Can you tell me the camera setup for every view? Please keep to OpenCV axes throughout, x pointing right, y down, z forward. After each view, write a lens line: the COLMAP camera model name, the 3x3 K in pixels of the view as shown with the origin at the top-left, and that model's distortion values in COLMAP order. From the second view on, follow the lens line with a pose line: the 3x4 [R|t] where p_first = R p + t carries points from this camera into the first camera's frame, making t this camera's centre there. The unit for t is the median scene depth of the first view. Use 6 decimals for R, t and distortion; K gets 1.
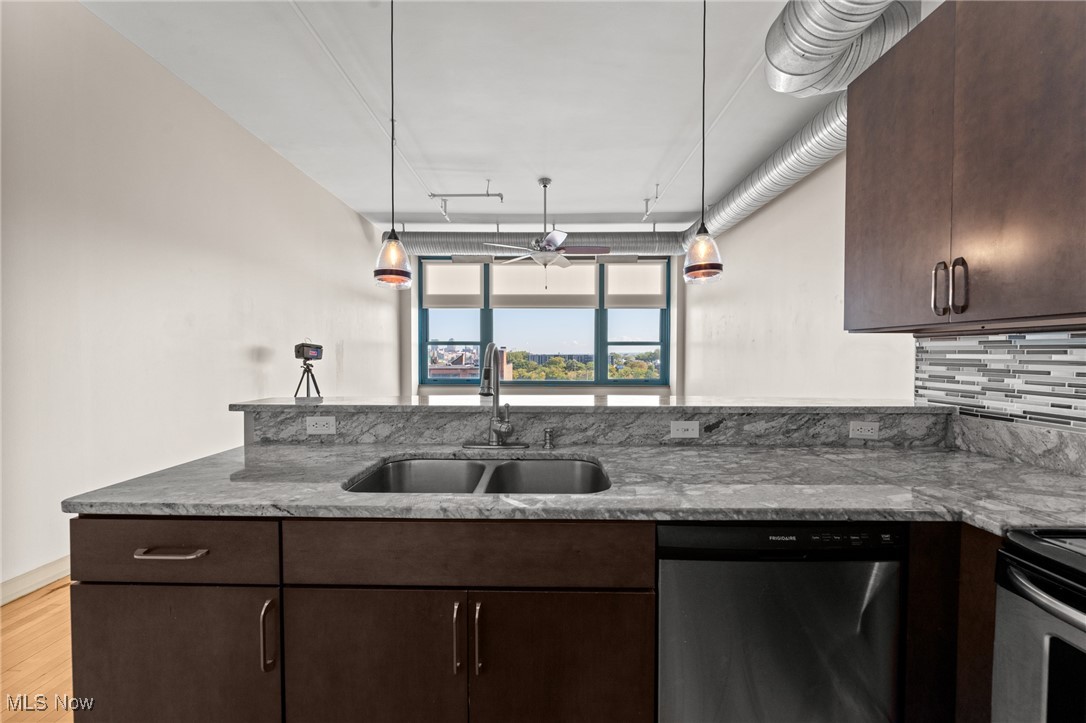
lens RADIAL K [[367.8, 0, 542.4], [0, 367.8, 363.3], [0, 0, 1]] dist [-0.004804, 0.000287]
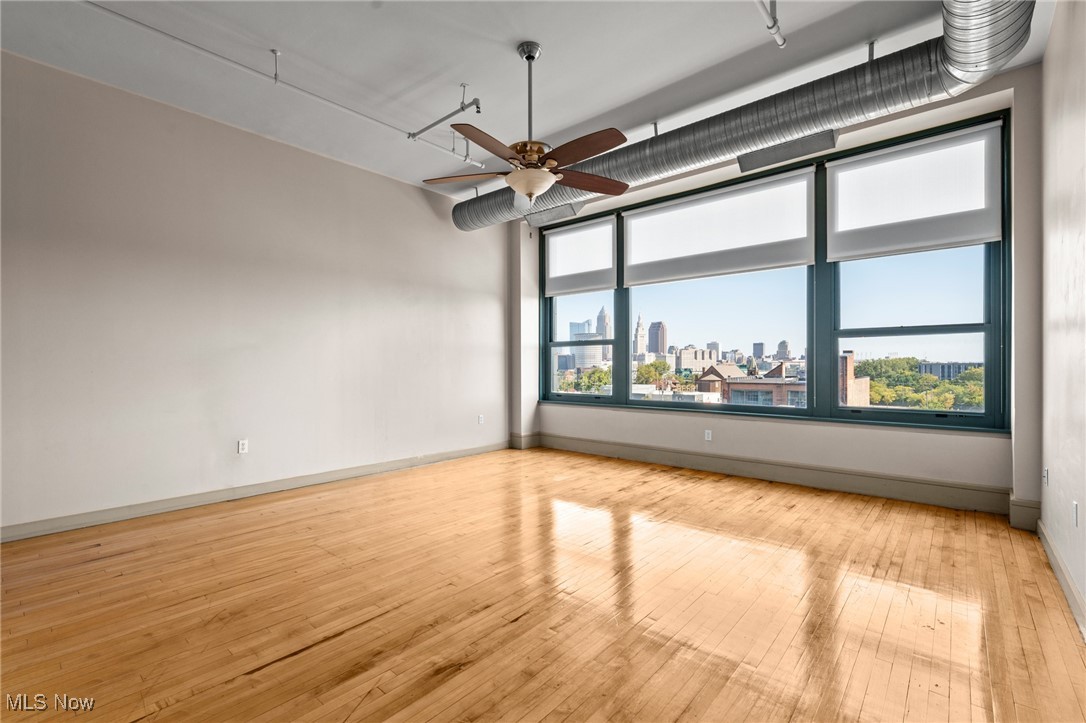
lens RADIAL K [[481.6, 0, 543.5], [0, 481.6, 368.1], [0, 0, 1]] dist [0.002189, -0.000822]
pose [[0.762634, 0.000356, -0.646831, 1.409156], [-0.010162, 0.999883, -0.011432, 0.016935], [0.646751, 0.015292, 0.762548, 1.263970]]
